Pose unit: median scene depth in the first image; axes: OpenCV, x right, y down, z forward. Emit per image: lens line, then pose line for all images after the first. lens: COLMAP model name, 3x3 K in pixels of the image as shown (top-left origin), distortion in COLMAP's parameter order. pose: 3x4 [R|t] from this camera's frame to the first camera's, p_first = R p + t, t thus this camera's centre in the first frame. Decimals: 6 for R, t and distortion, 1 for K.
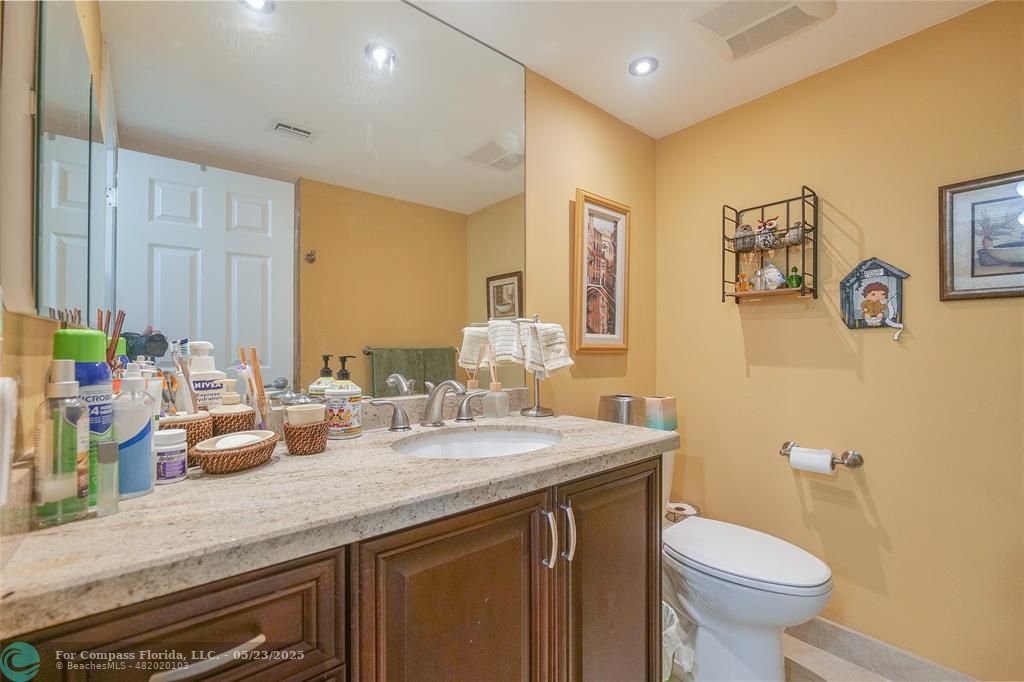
lens RADIAL K [[450.6, 0, 505.2], [0, 450.6, 344.1], [0, 0, 1]] dist [-0.006989, -0.001562]
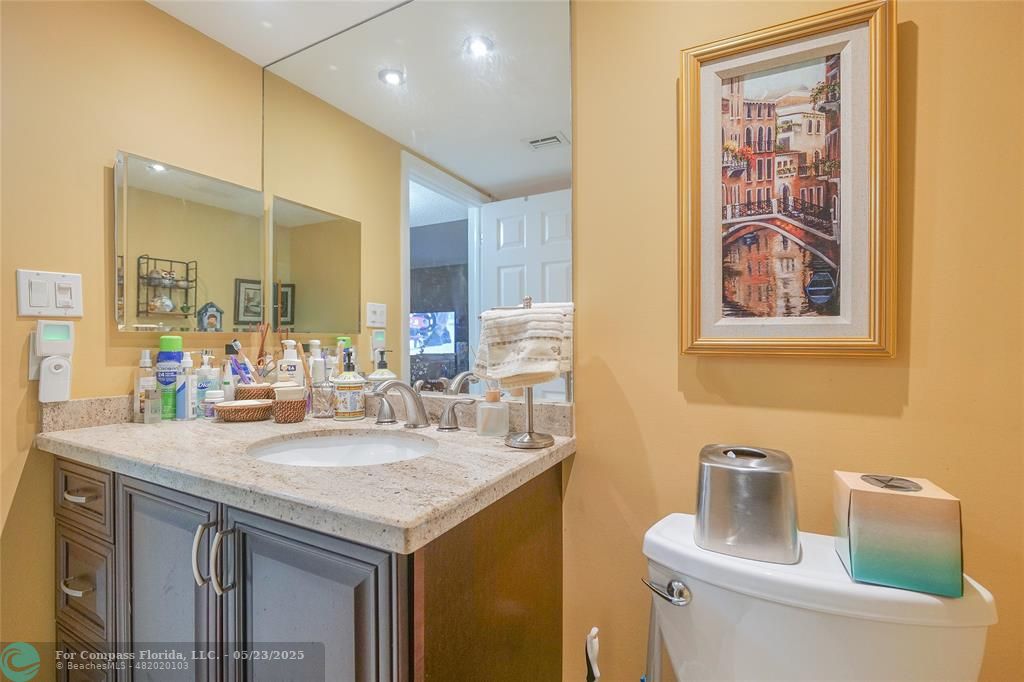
lens RADIAL K [[450.6, 0, 514.9], [0, 450.6, 339.7], [0, 0, 1]] dist [-0.006989, -0.001562]
pose [[0.380653, -0.003324, -0.924712, 0.540366], [0.006533, 0.999978, -0.000905, 0.000418], [0.924695, -0.005697, 0.380666, 0.564977]]
